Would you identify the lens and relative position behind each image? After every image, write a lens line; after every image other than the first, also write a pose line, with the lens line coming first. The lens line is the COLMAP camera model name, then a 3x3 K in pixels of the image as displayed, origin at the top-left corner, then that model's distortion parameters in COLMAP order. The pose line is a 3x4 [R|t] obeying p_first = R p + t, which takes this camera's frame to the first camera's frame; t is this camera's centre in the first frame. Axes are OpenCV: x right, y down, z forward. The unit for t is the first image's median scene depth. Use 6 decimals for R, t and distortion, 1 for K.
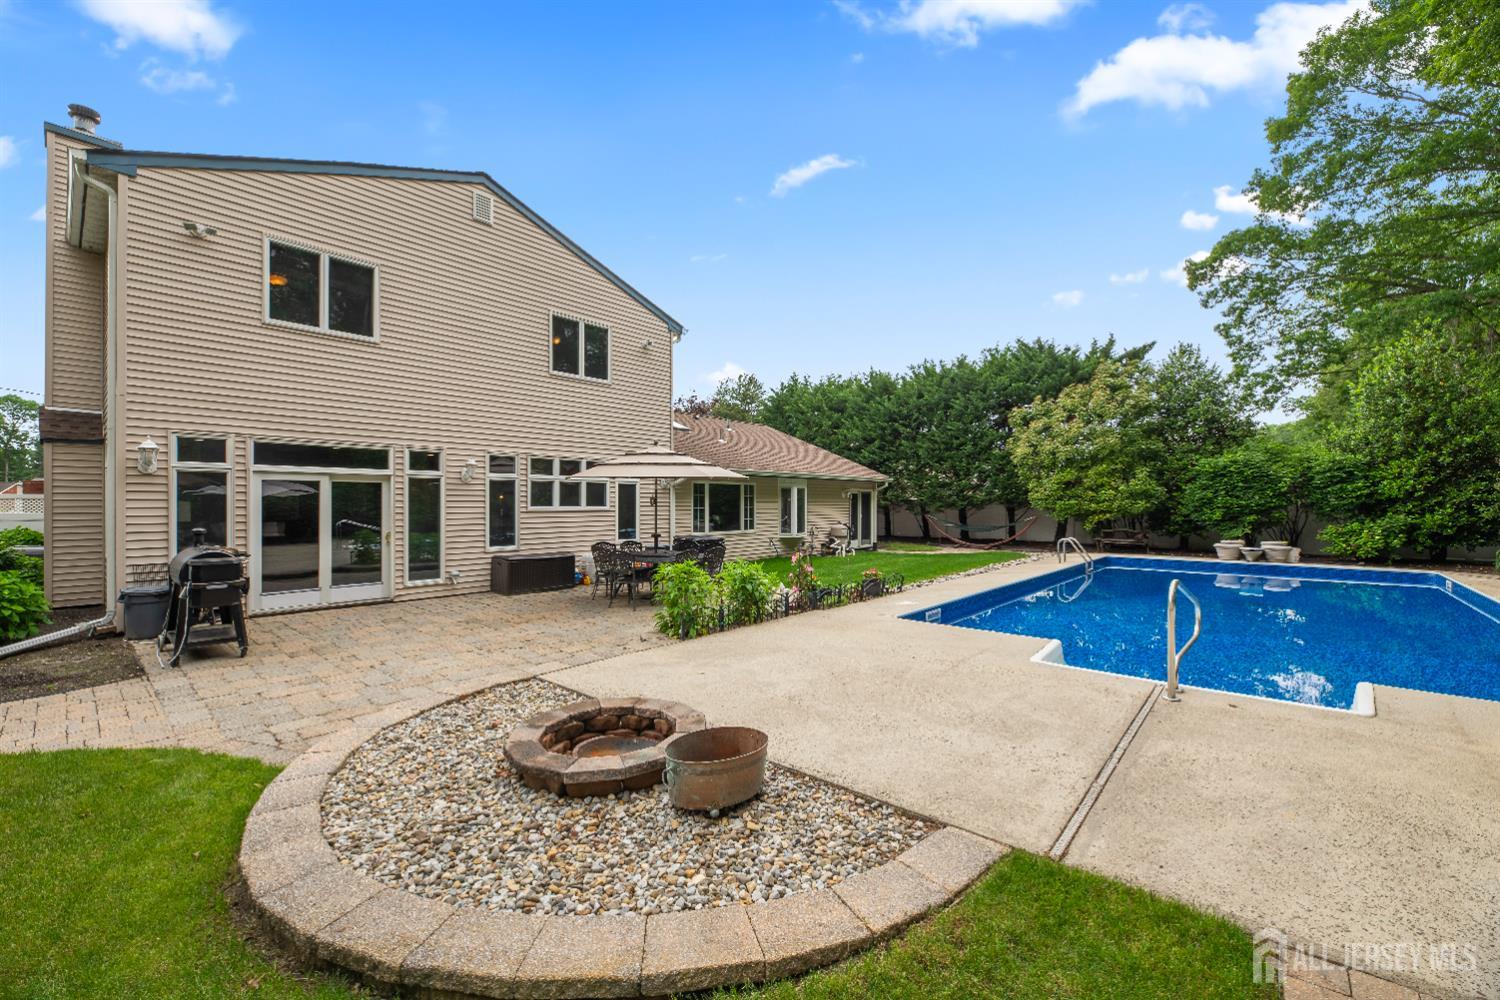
lens RADIAL K [[605.4, 0, 750.0], [0, 605.4, 500.0], [0, 0, 1]] dist [0.001243, -0.003883]
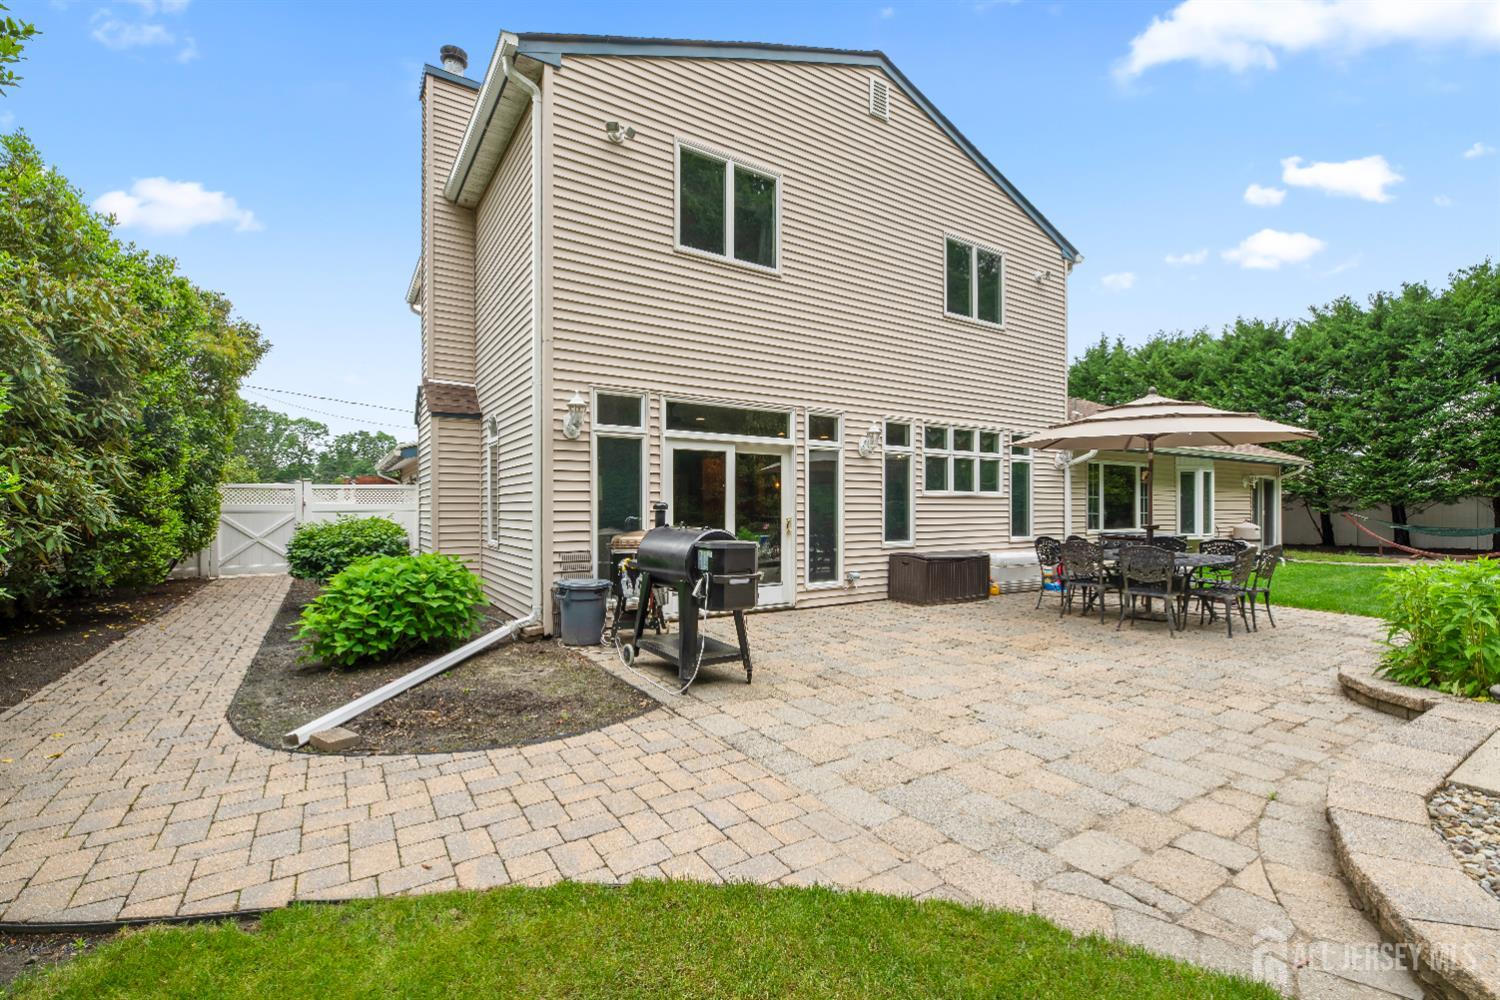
lens RADIAL K [[645.5, 0, 749.0], [0, 645.5, 506.5], [0, 0, 1]] dist [-0.000762, -0.000086]
pose [[0.961559, -0.002122, -0.274591, -0.401689], [0.002361, 0.999997, 0.000540, 0.034967], [0.274589, -0.001167, 0.961561, 0.179033]]
